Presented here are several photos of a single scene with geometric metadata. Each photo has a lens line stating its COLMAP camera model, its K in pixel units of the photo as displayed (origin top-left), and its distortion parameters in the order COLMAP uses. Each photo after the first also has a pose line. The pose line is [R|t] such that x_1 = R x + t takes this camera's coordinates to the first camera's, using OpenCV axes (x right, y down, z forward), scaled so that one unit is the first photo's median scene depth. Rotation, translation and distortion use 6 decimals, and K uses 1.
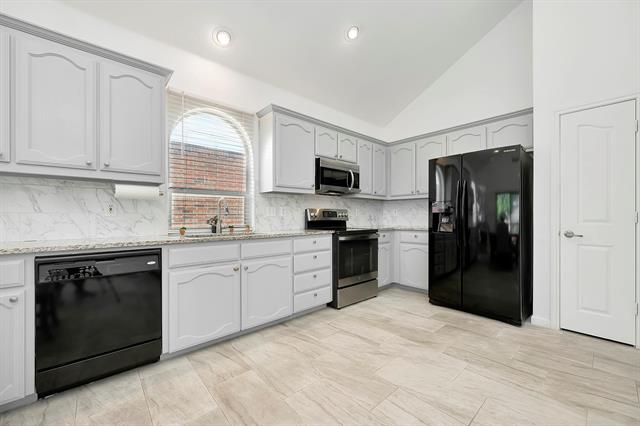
lens RADIAL K [[259.4, 0, 321.2], [0, 259.4, 216.1], [0, 0, 1]] dist [-0.010226, -0.000214]
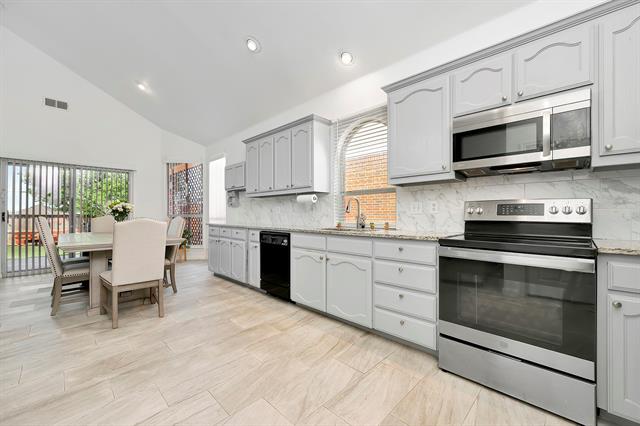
lens RADIAL K [[259.4, 0, 321.4], [0, 259.4, 212.6], [0, 0, 1]] dist [-0.010226, -0.000214]
pose [[0.066427, -0.003522, -0.997785, 0.838280], [0.002542, 0.999991, -0.003361, -0.000558], [0.997788, -0.002314, 0.066435, 0.893344]]
